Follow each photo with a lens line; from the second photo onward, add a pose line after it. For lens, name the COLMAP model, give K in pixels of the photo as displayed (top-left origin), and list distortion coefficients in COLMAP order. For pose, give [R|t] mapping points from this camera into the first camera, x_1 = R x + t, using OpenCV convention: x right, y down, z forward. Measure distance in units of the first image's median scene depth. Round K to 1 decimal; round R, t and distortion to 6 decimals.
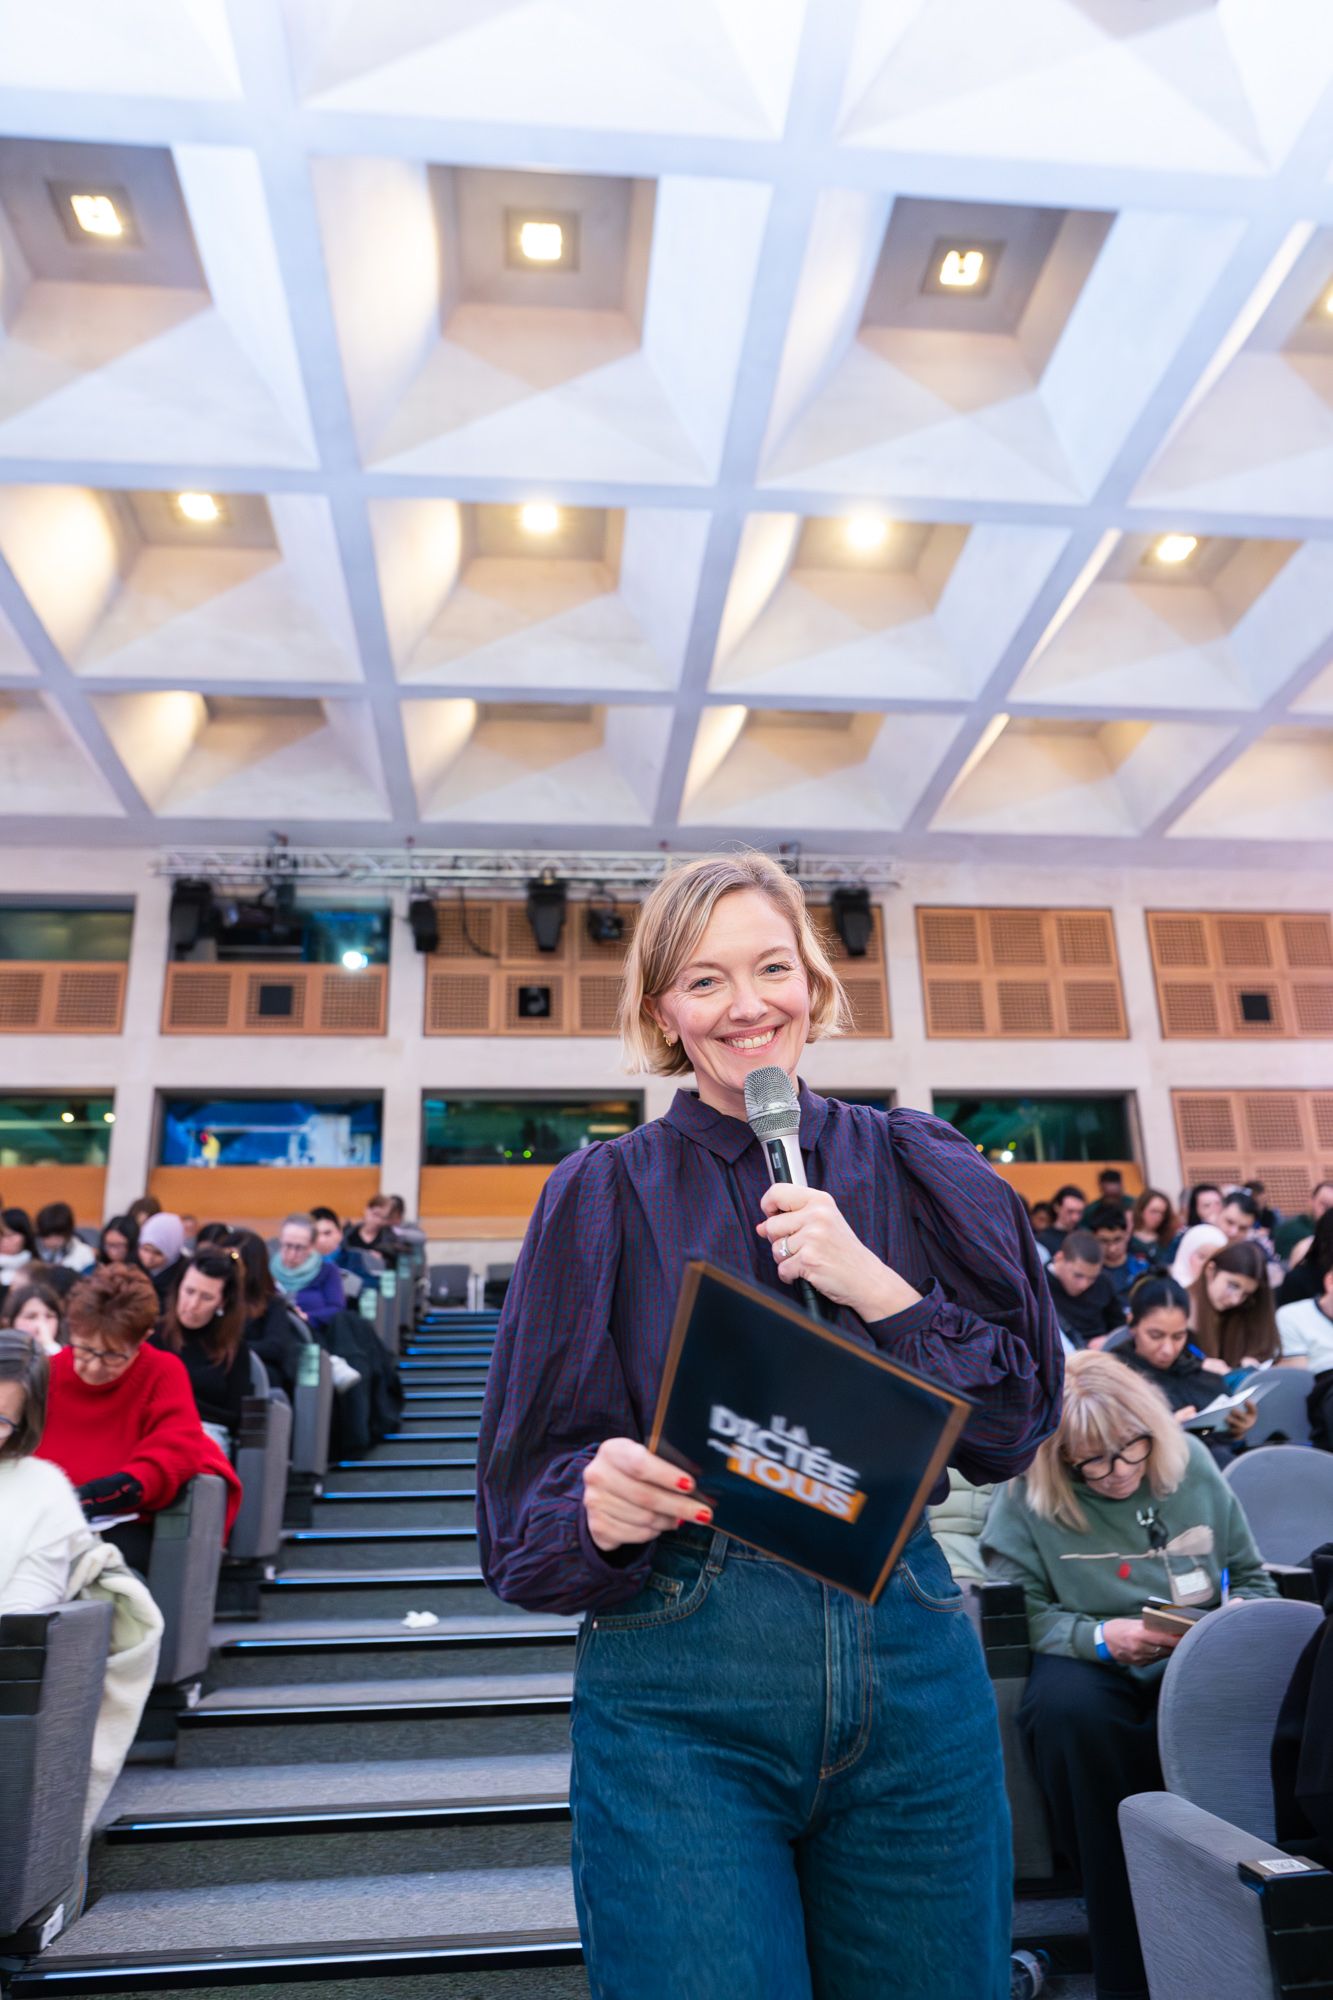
lens RADIAL K [[1380.9, 0, 676.8], [0, 1380.9, 1010.2], [0, 0, 1]] dist [-0.043144, 0.017655]
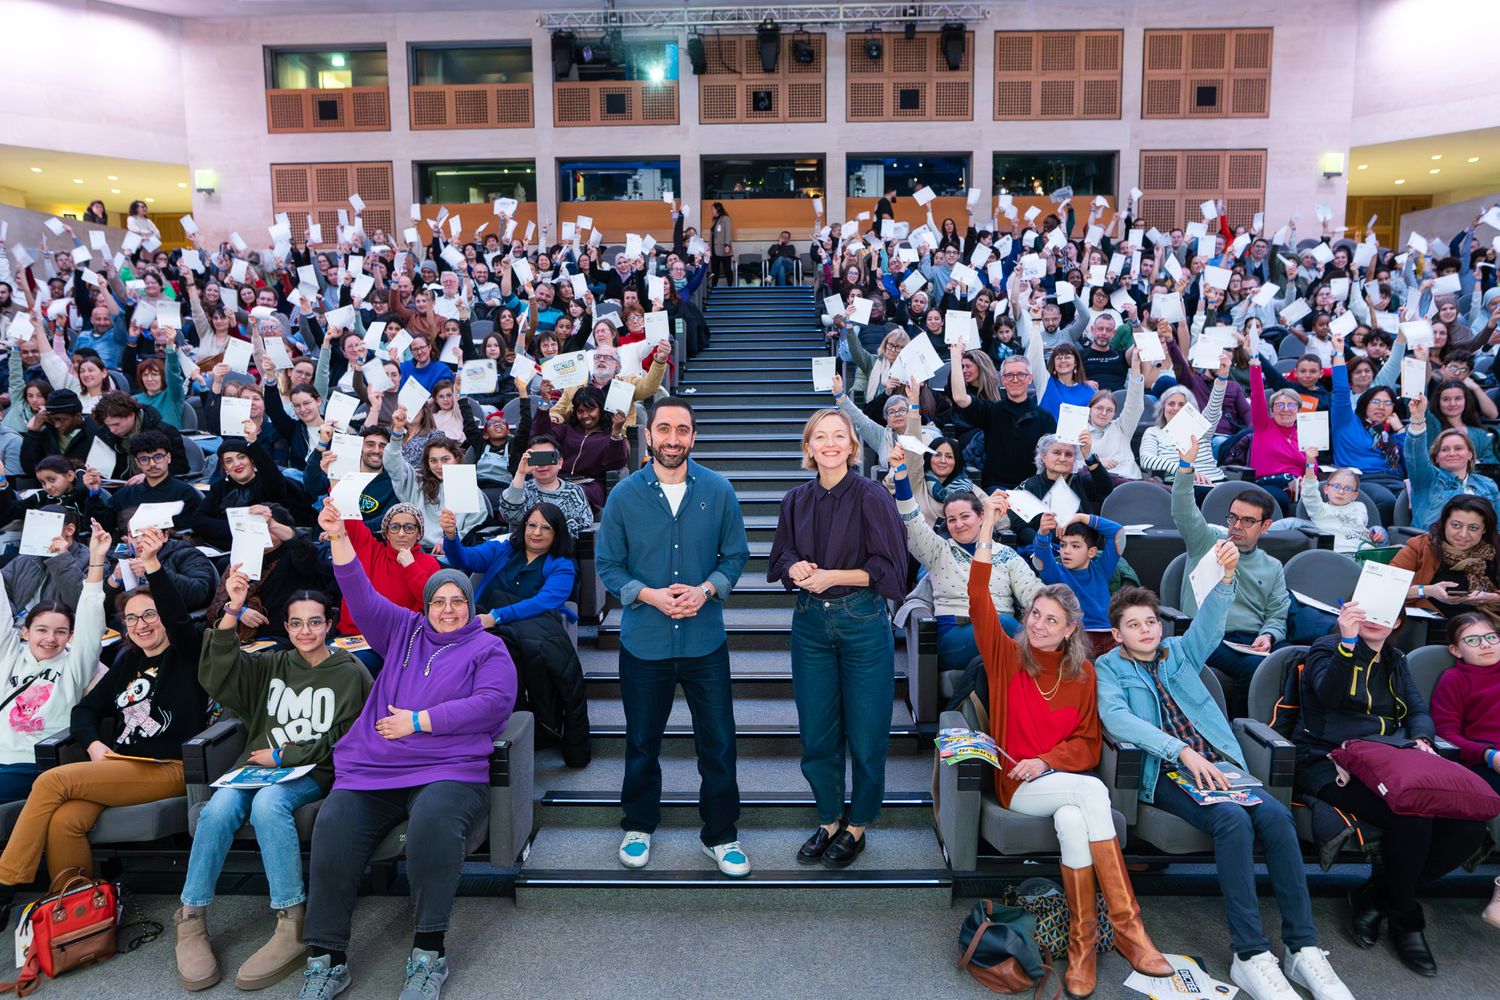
lens RADIAL K [[1035.7, 0, 750.8], [0, 1035.7, 504.1], [0, 0, 1]] dist [-0.043144, 0.017655]
pose [[0.992687, 0.032333, -0.116304, 0.051278], [0.022738, 0.896133, 0.443202, -0.131694], [0.118554, -0.442606, 0.888845, -0.388427]]
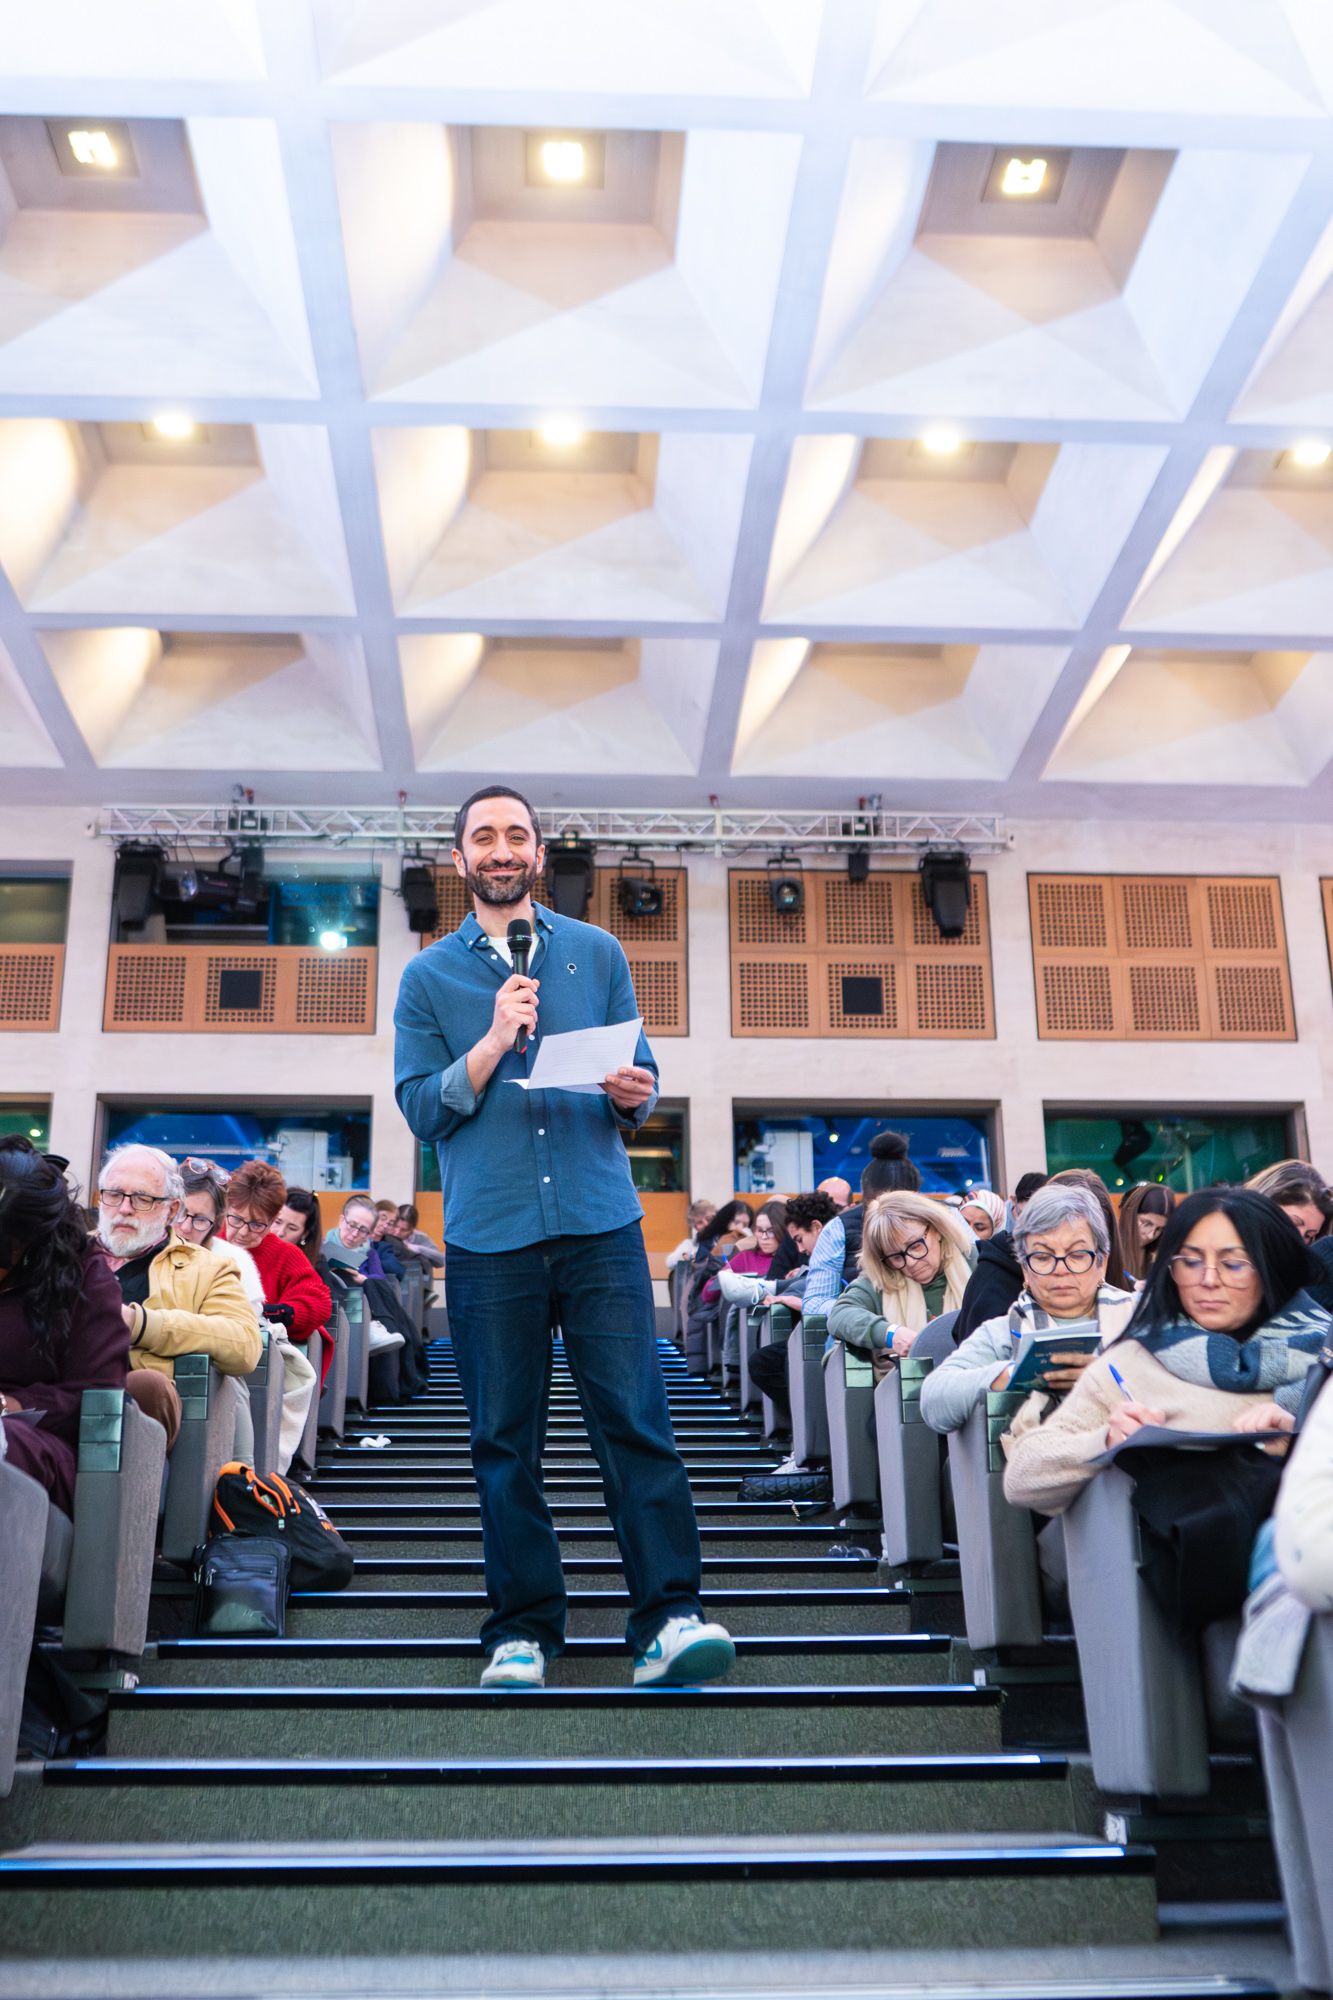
lens RADIAL K [[2113.6, 0, 679.6], [0, 2113.6, 1007.8], [0, 0, 1]] dist [-0.054888, 0.000000]
pose [[0.999148, 0.001290, -0.041245, 0.024094], [-0.001513, 0.999984, -0.005382, 0.010373], [0.041237, 0.005439, 0.999135, -0.258480]]
